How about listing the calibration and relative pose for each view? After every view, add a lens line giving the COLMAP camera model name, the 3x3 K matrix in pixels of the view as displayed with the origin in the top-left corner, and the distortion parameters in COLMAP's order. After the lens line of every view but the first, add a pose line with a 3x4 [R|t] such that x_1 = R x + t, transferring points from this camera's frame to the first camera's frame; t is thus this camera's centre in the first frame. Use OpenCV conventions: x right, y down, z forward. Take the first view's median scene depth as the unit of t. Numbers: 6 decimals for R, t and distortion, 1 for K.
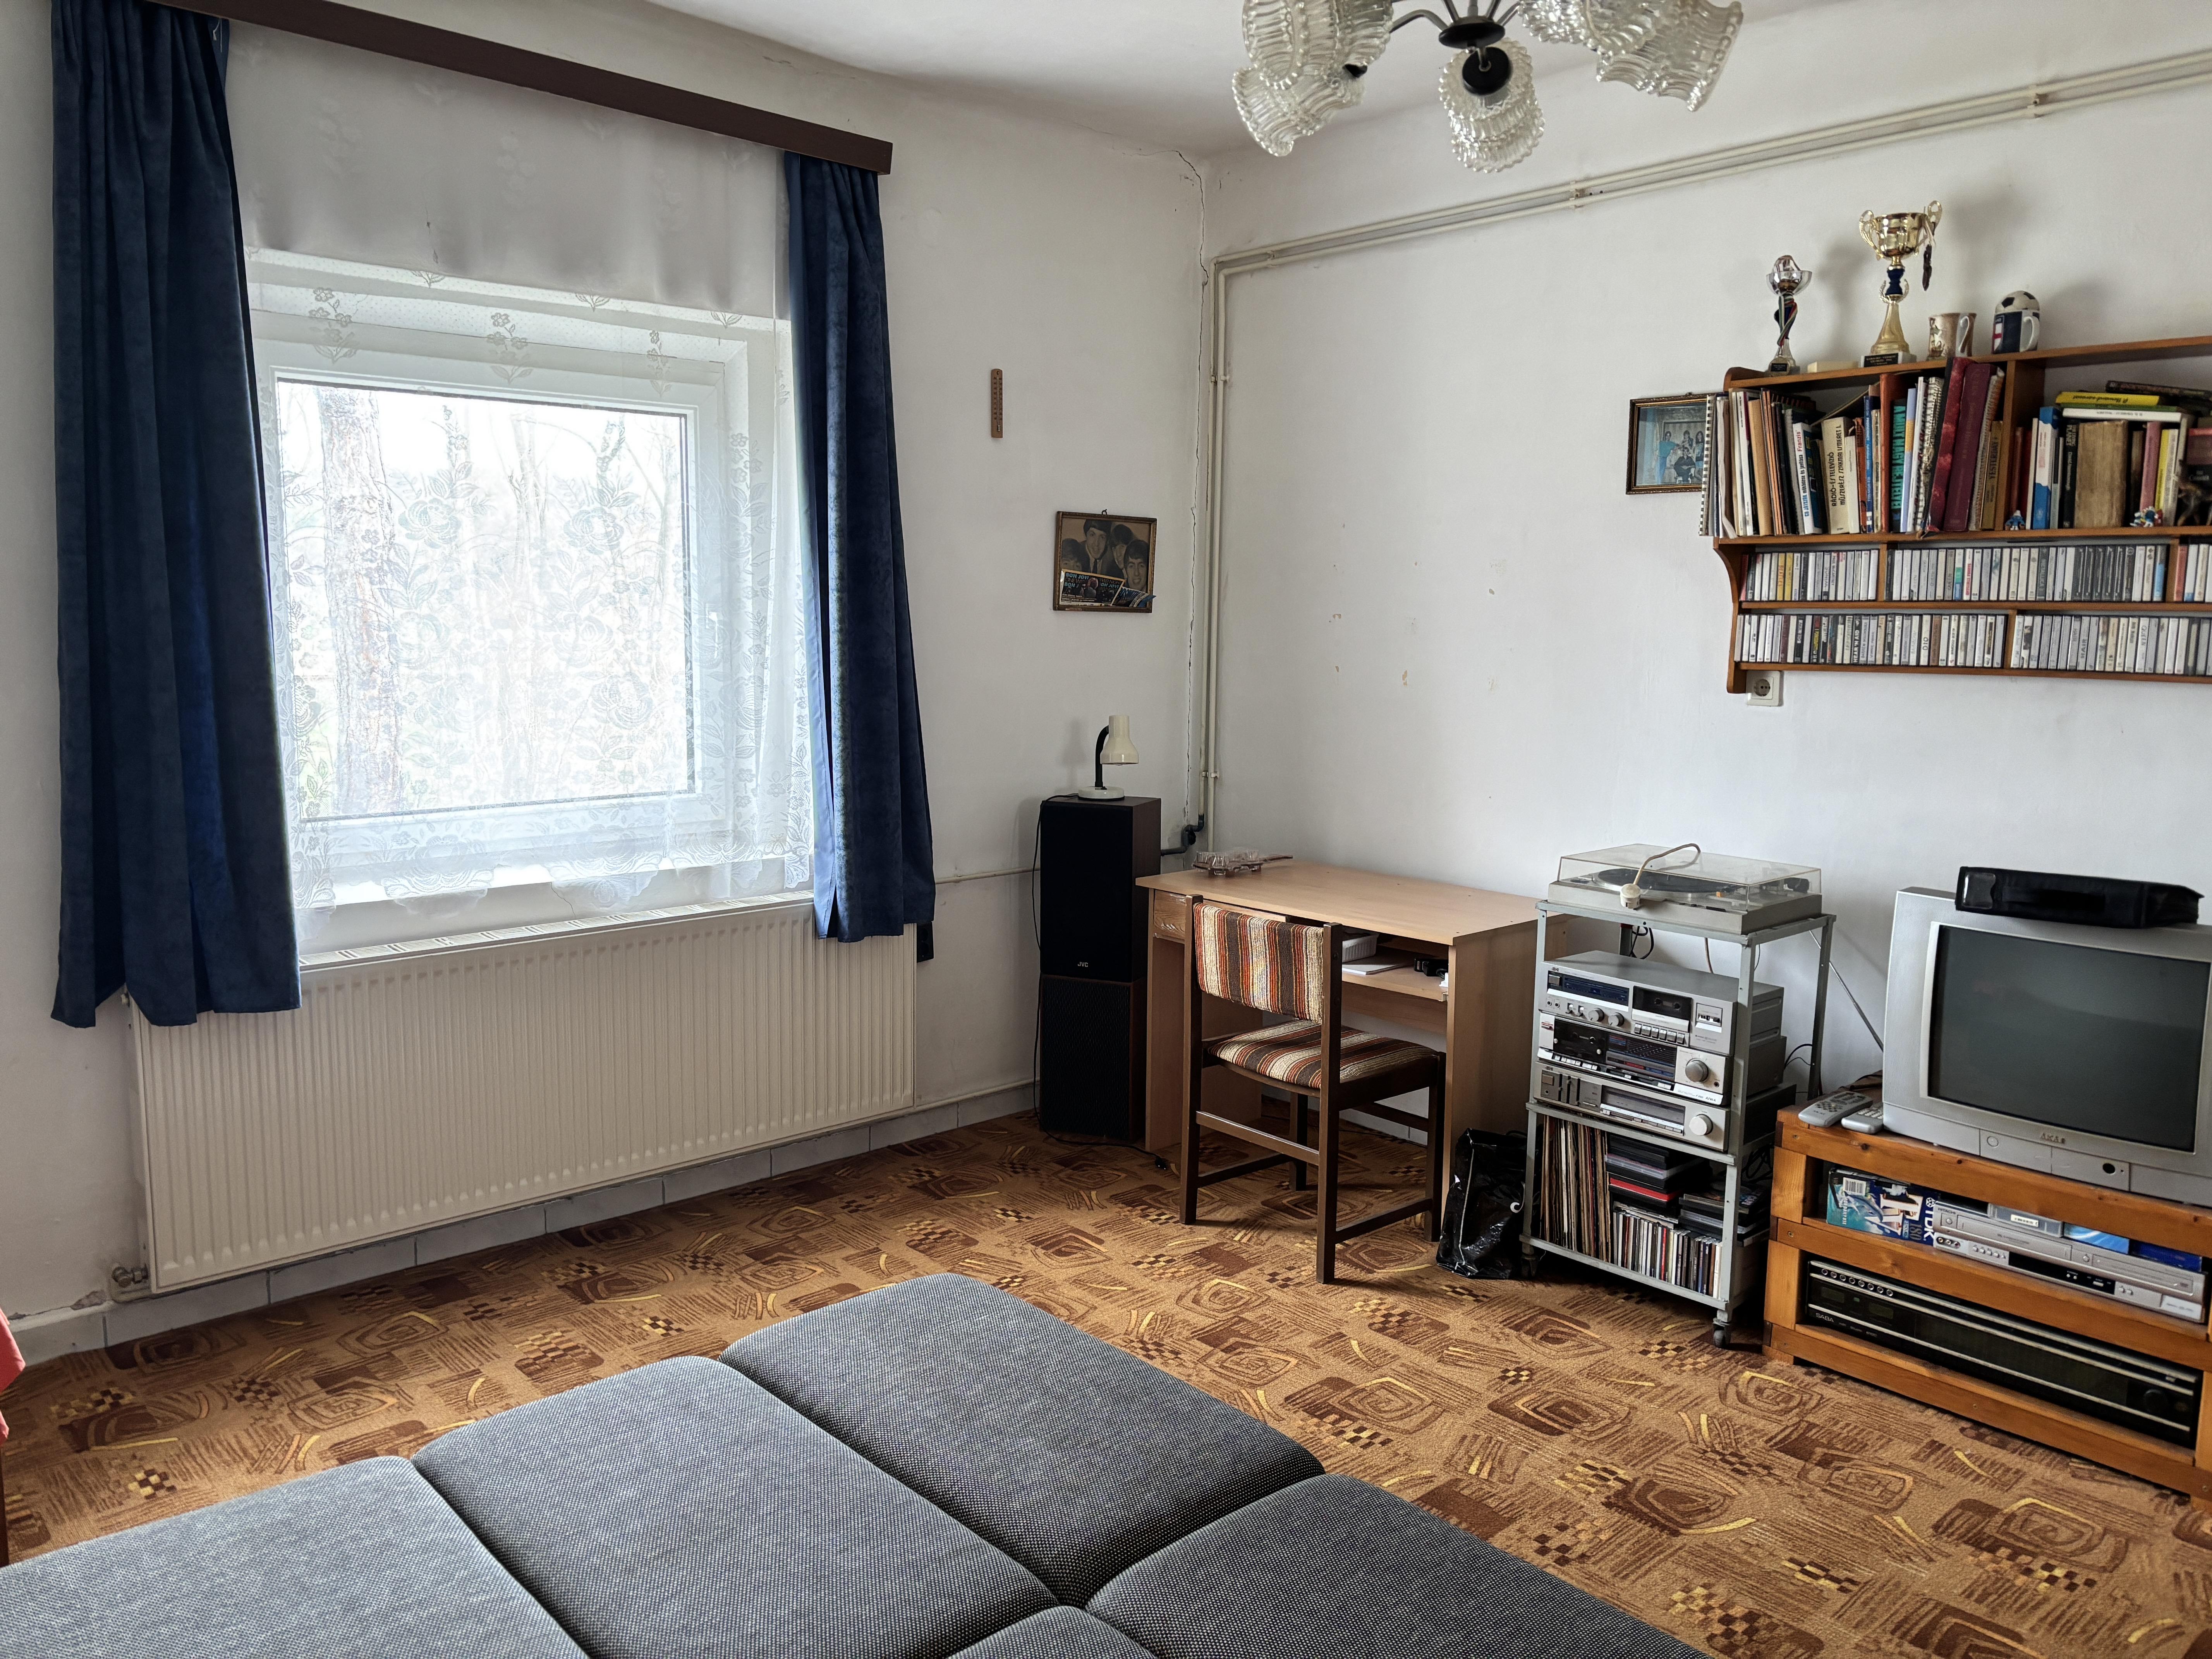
lens RADIAL K [[1671.5, 0, 1101.6], [0, 1671.5, 817.1], [0, 0, 1]] dist [0.042041, -0.014363]
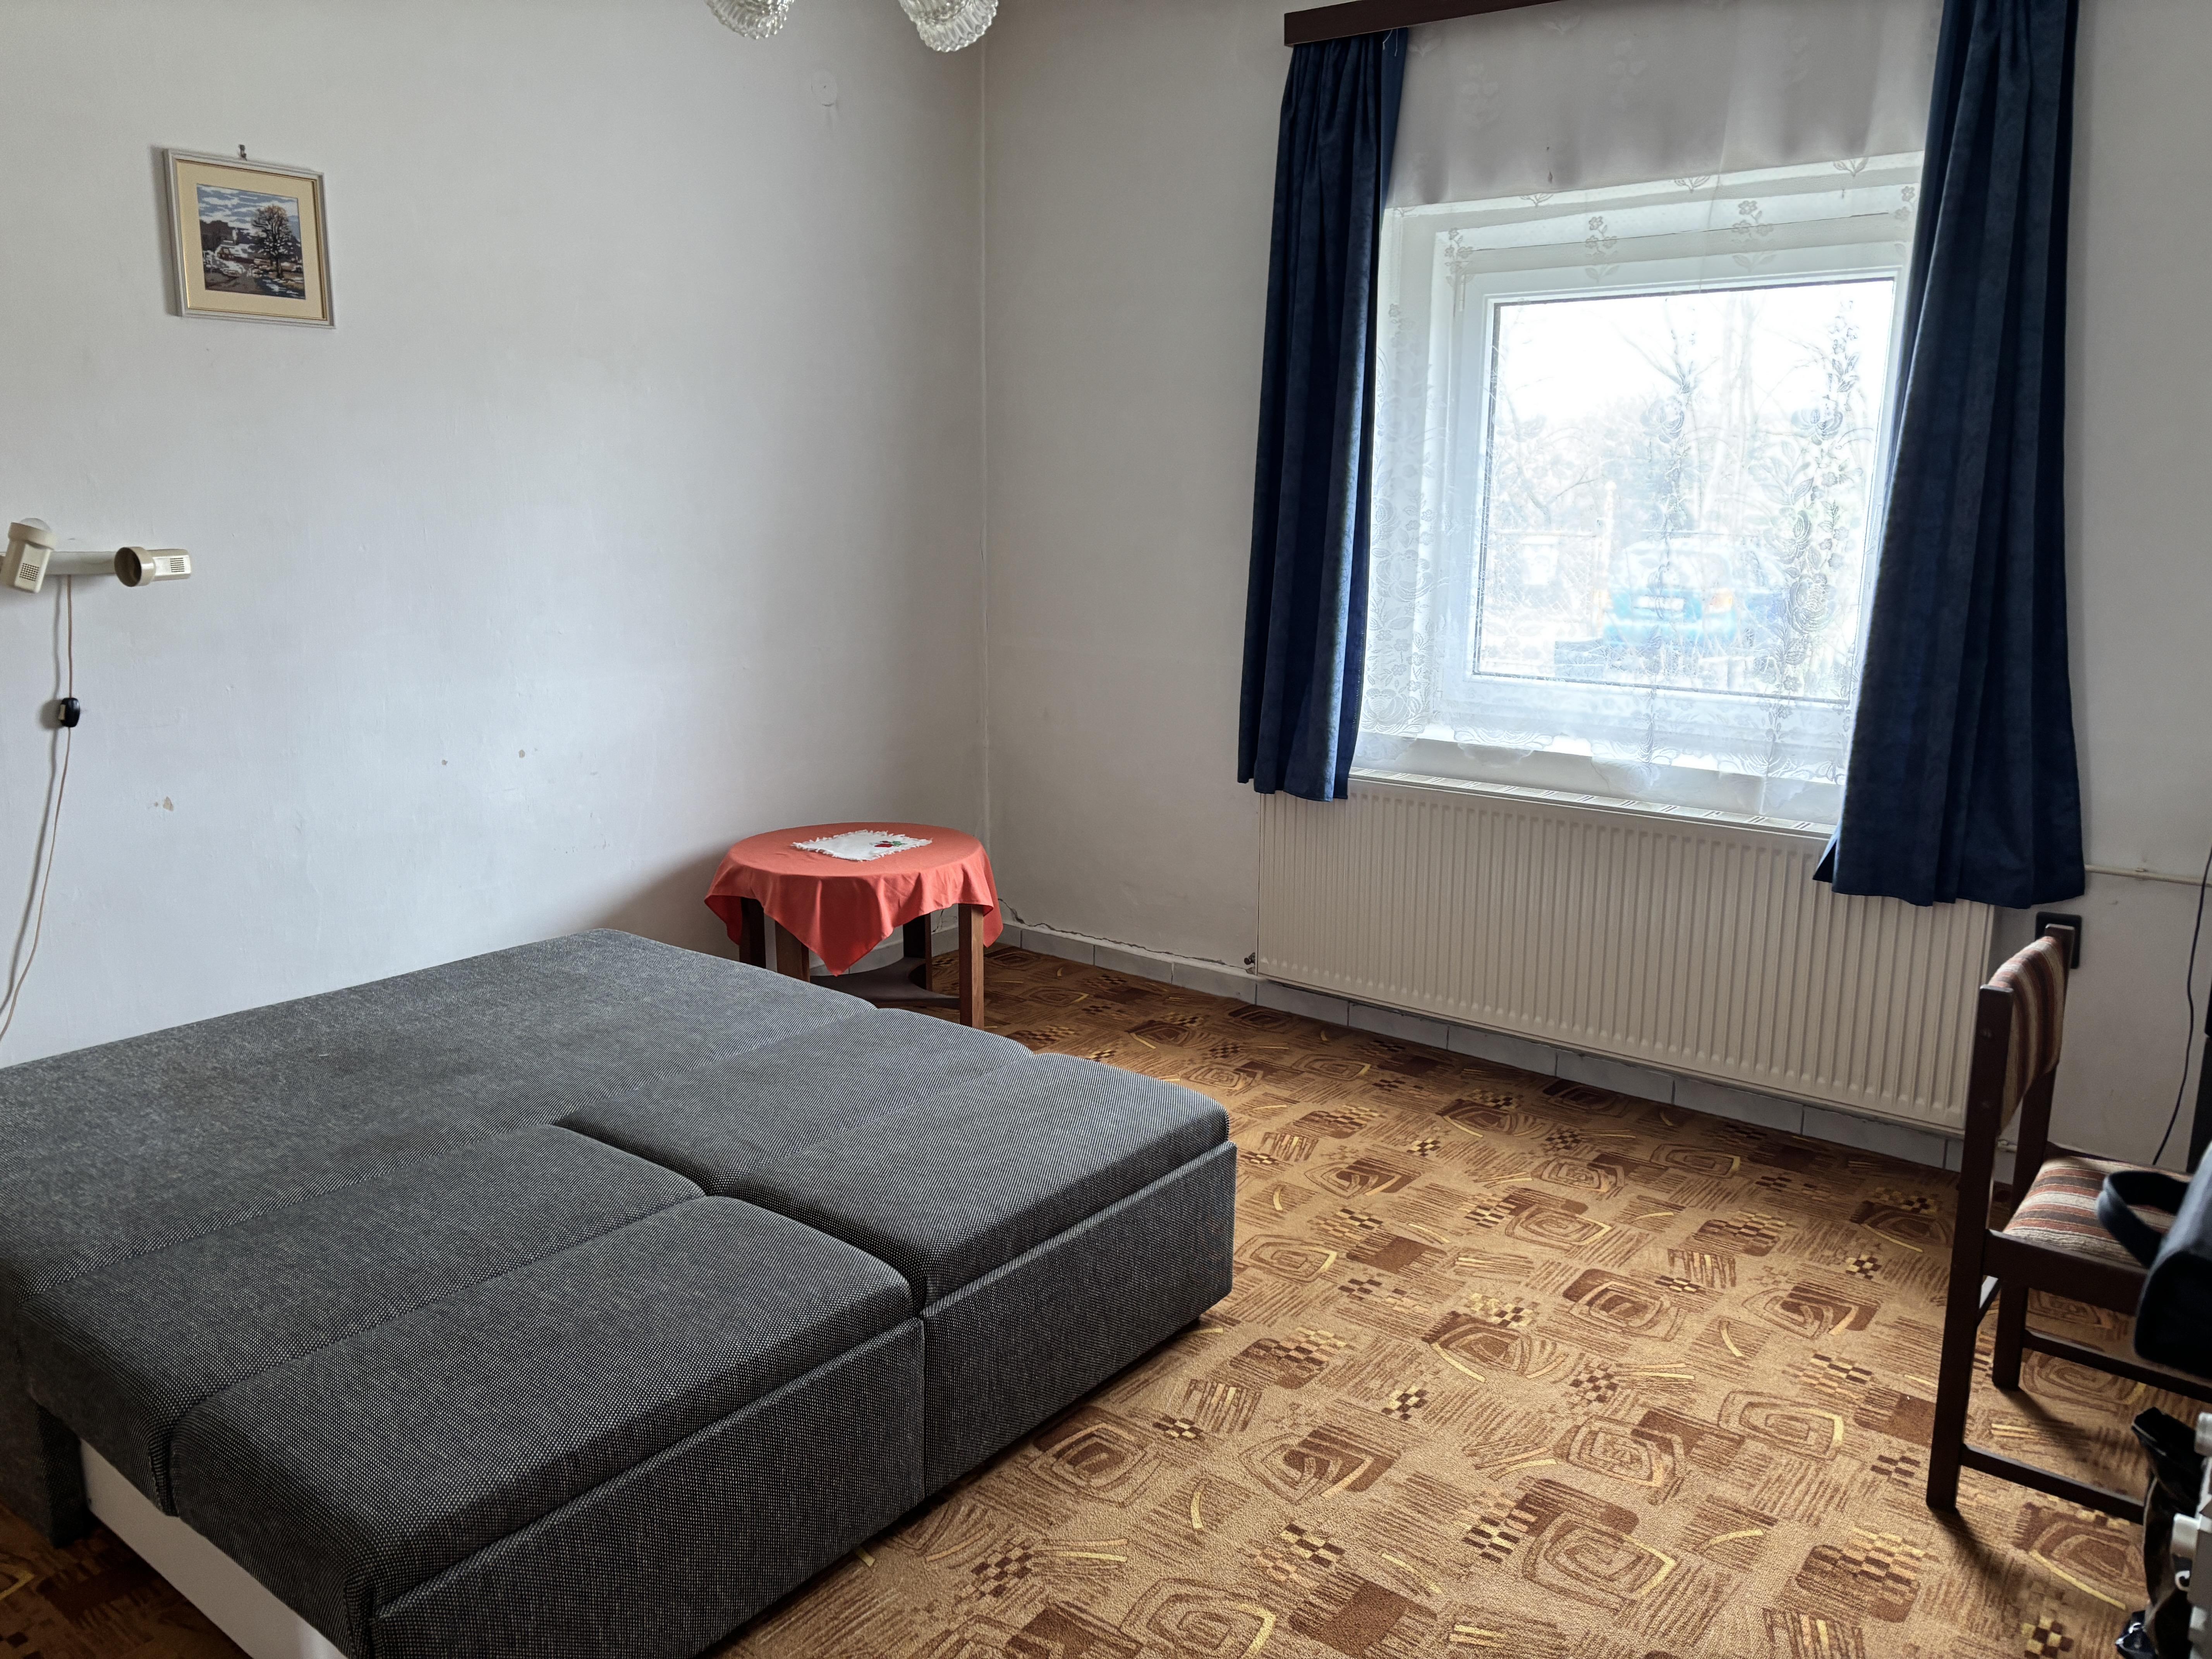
lens RADIAL K [[1671.5, 0, 1104.3], [0, 1671.5, 826.8], [0, 0, 1]] dist [0.042041, -0.014363]
pose [[0.180938, 0.195598, -0.963848, 0.656942], [-0.137089, 0.975472, 0.172222, -0.059822], [0.973893, 0.100972, 0.203314, 0.492421]]
